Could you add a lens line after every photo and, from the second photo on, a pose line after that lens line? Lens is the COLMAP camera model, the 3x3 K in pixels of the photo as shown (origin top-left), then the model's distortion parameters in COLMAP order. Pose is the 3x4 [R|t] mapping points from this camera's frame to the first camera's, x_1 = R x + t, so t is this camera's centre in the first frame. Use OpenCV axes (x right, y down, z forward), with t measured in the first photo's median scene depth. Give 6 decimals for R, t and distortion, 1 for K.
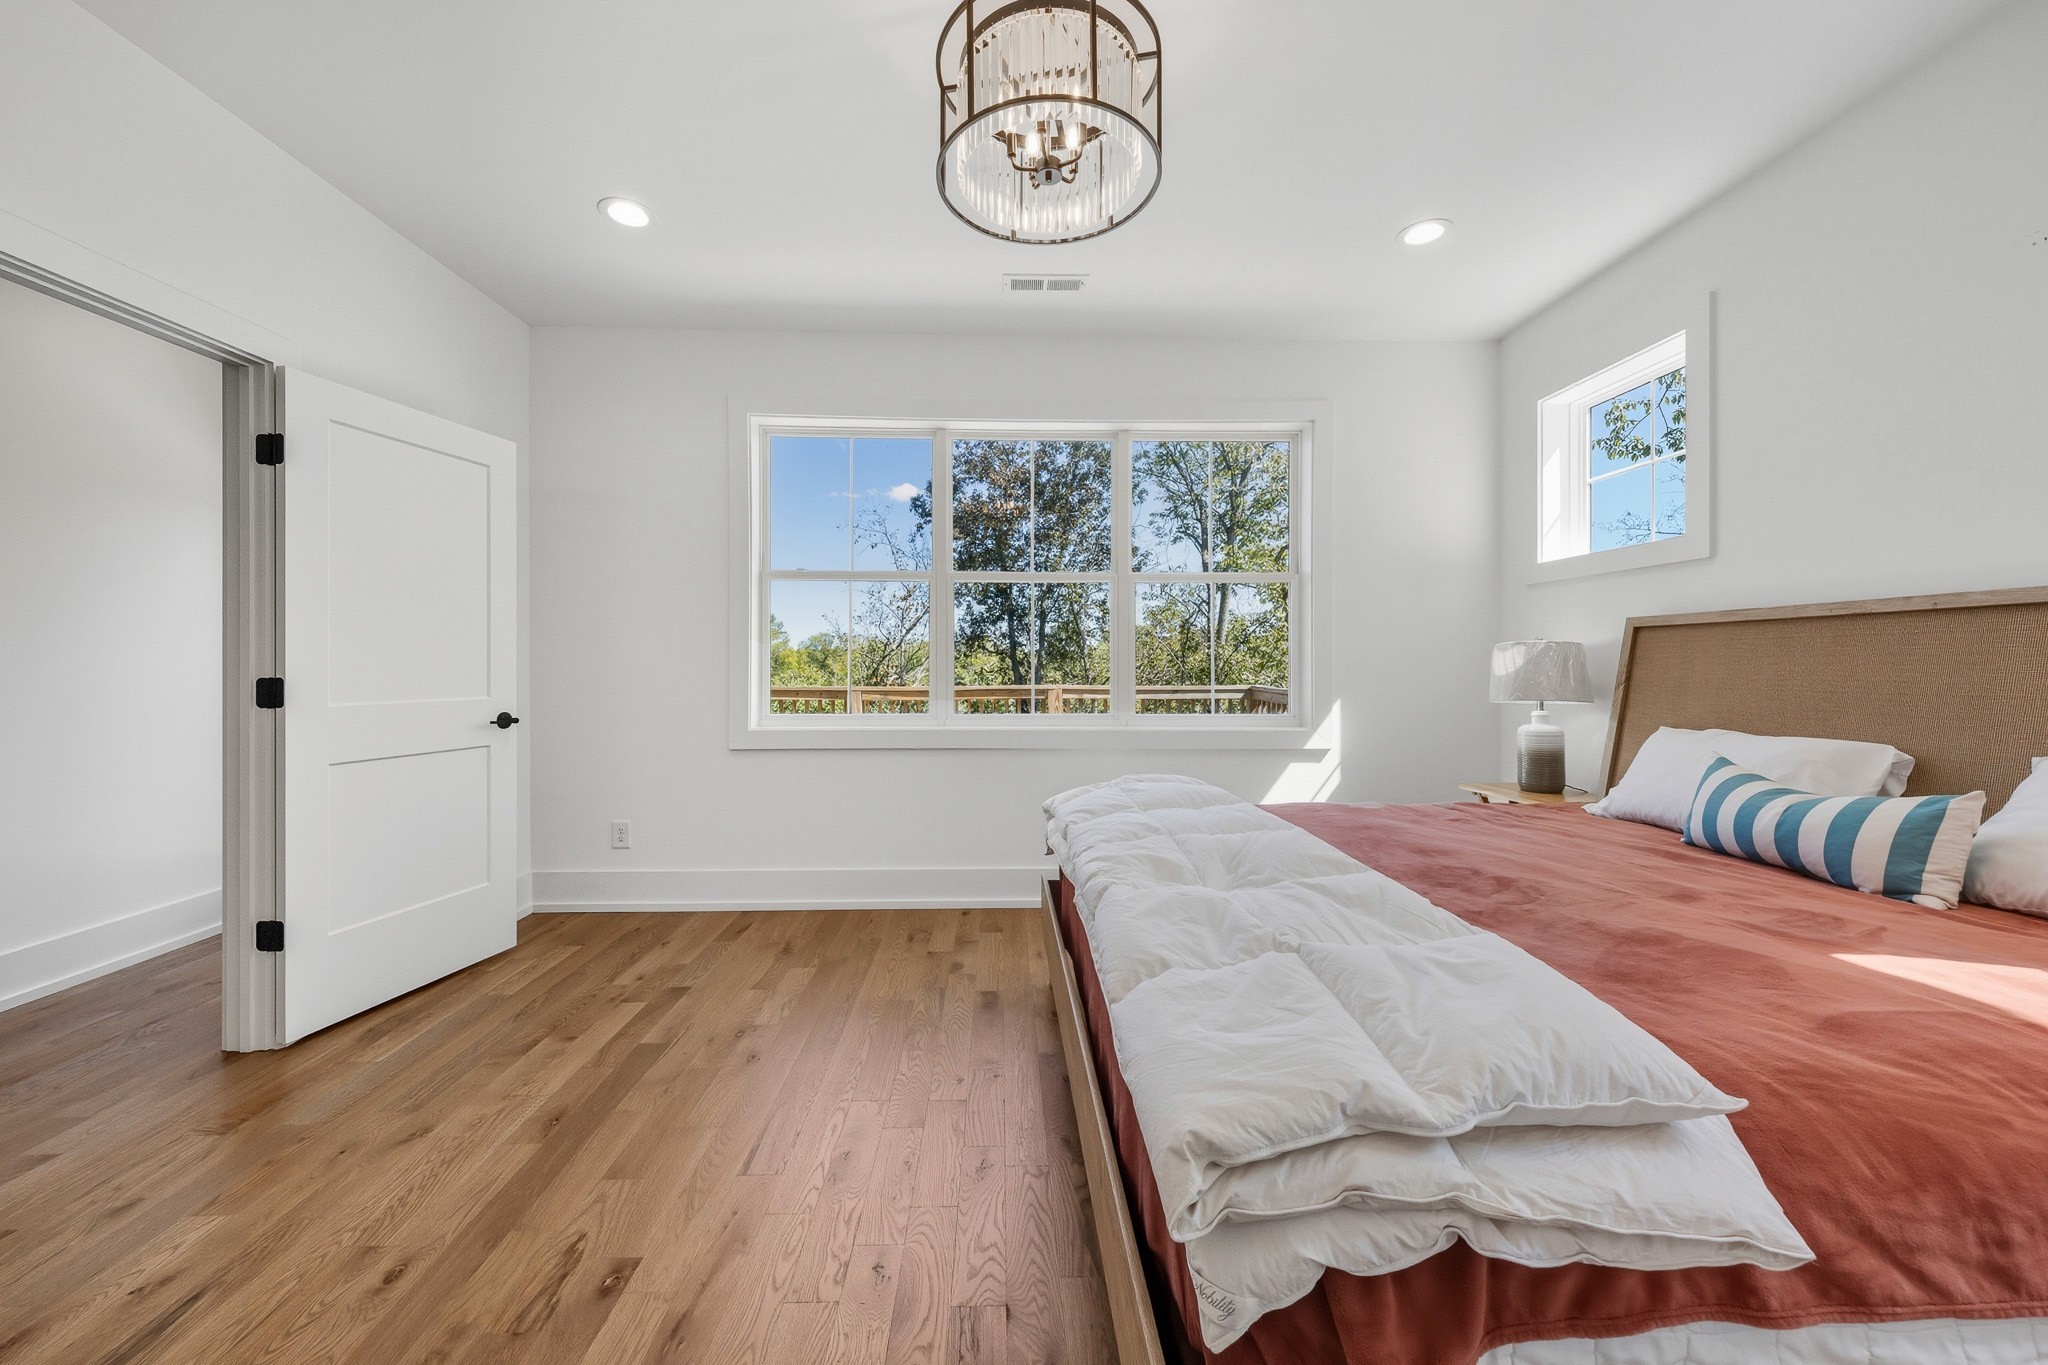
lens RADIAL K [[747.7, 0, 1013.5], [0, 747.7, 674.6], [0, 0, 1]] dist [0.004518, -0.000649]
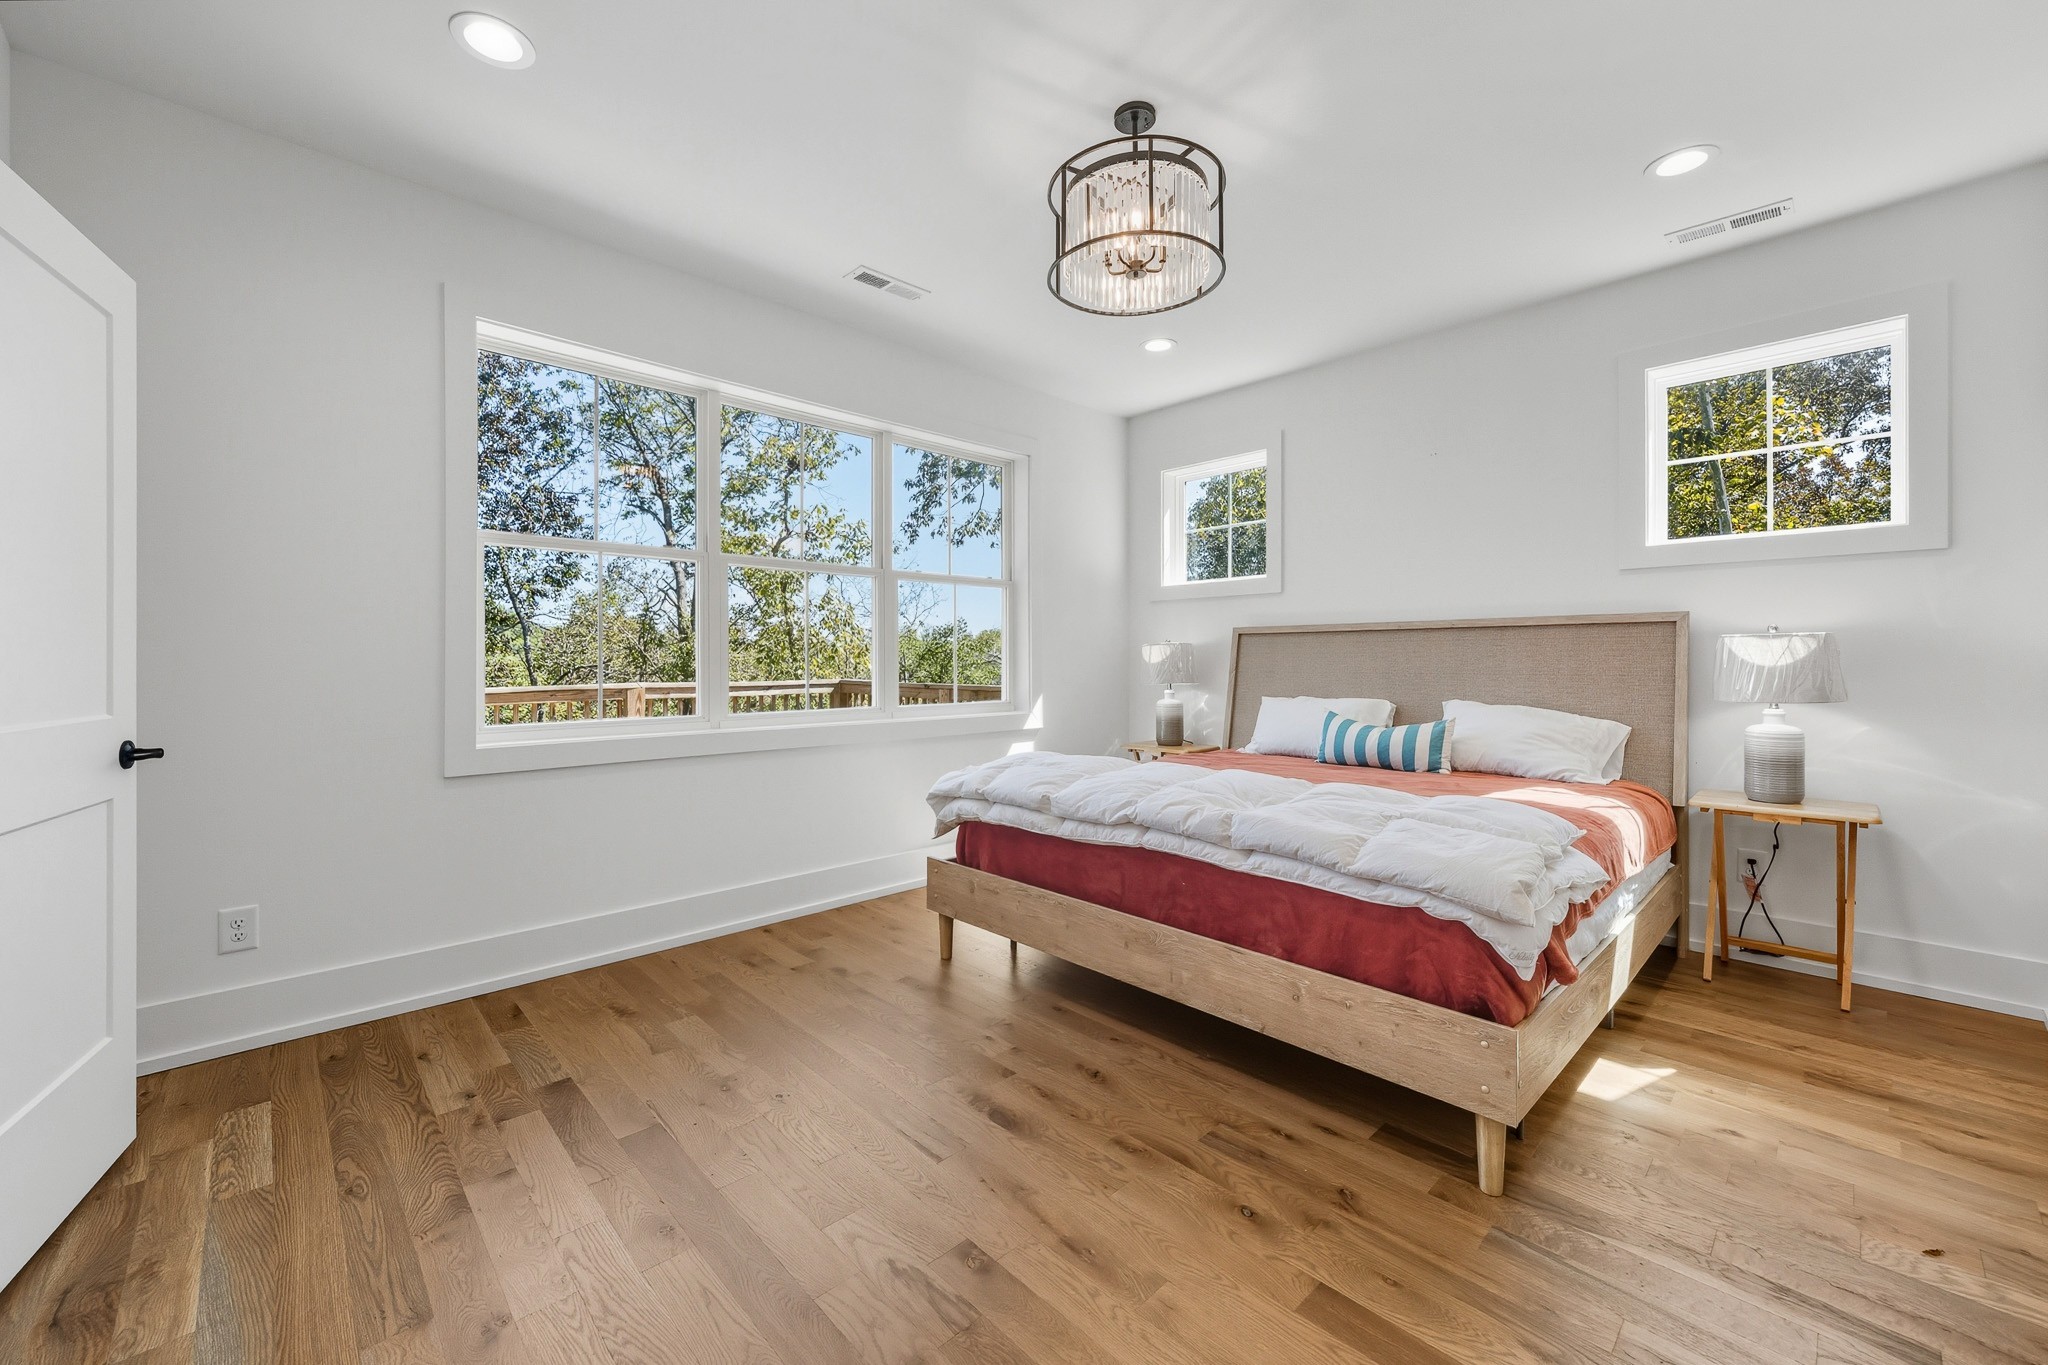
lens RADIAL K [[798.8, 0, 1032.9], [0, 798.8, 667.9], [0, 0, 1]] dist [-0.002984, -0.000202]
pose [[0.740777, -0.008849, 0.671693, -0.527639], [0.011023, 0.999939, 0.001017, 0.001004], [-0.671661, 0.006651, 0.740829, 0.061346]]
